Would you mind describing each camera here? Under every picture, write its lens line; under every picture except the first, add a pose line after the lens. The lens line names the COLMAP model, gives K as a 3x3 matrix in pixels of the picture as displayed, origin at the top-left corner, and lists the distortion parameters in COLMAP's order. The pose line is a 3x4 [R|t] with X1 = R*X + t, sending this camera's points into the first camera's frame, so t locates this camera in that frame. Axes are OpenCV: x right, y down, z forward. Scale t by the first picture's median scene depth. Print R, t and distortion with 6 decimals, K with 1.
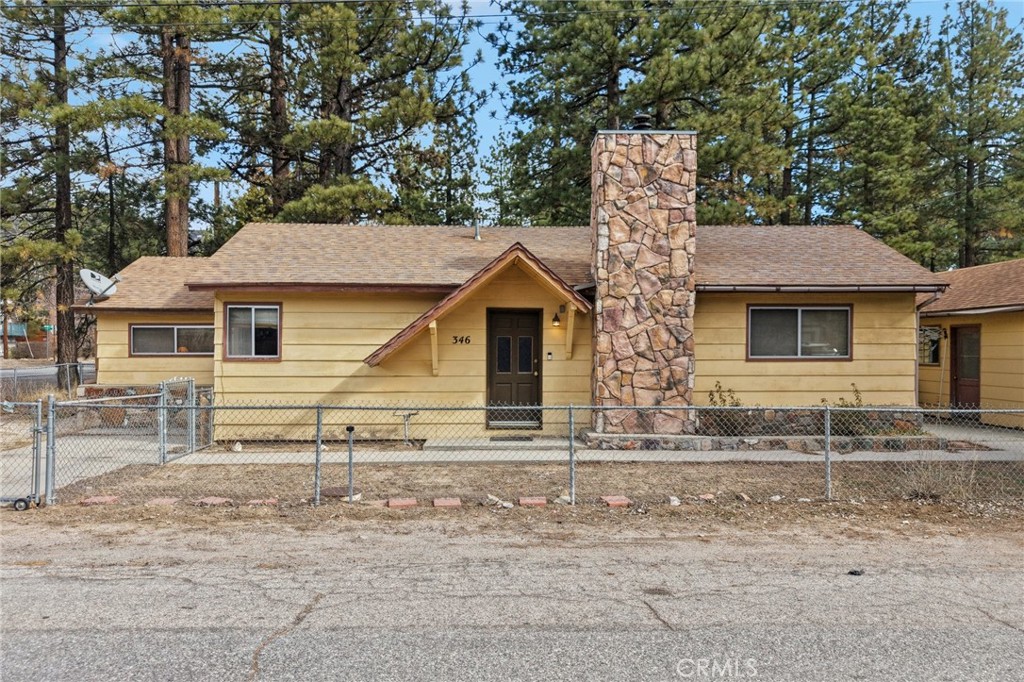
lens RADIAL K [[714.5, 0, 512.6], [0, 714.5, 338.9], [0, 0, 1]] dist [0.006422, -0.003022]
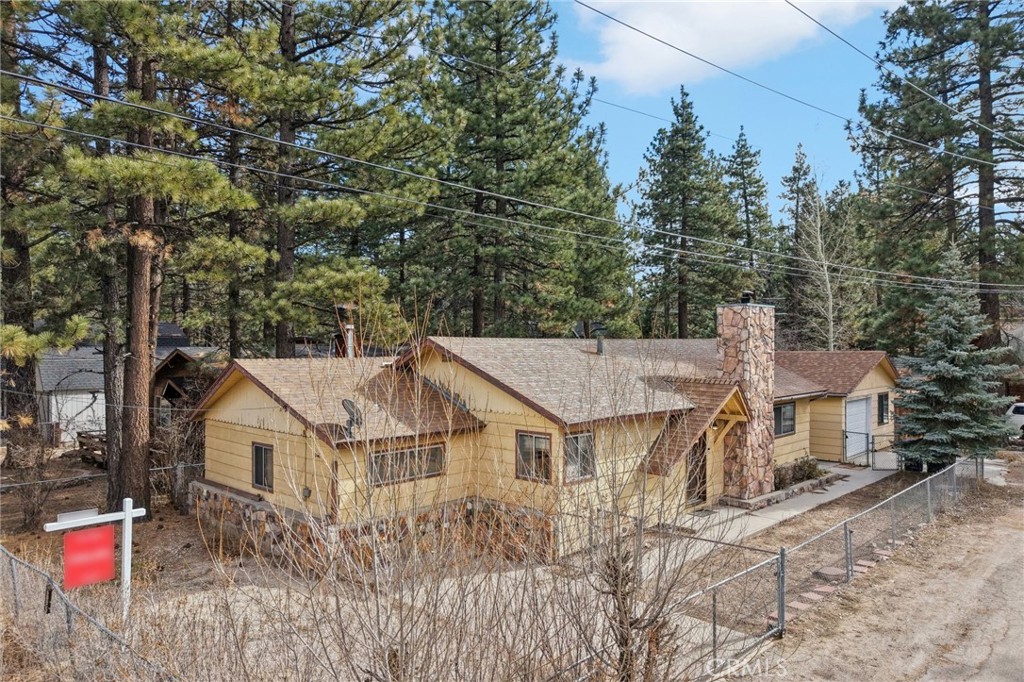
lens RADIAL K [[714.5, 0, 512.2], [0, 714.5, 340.6], [0, 0, 1]] dist [0.006422, -0.003022]
pose [[0.718894, -0.004724, 0.695104, -1.265928], [0.006326, 0.999980, 0.000253, -0.207881], [-0.695091, 0.004215, 0.718910, 0.236417]]
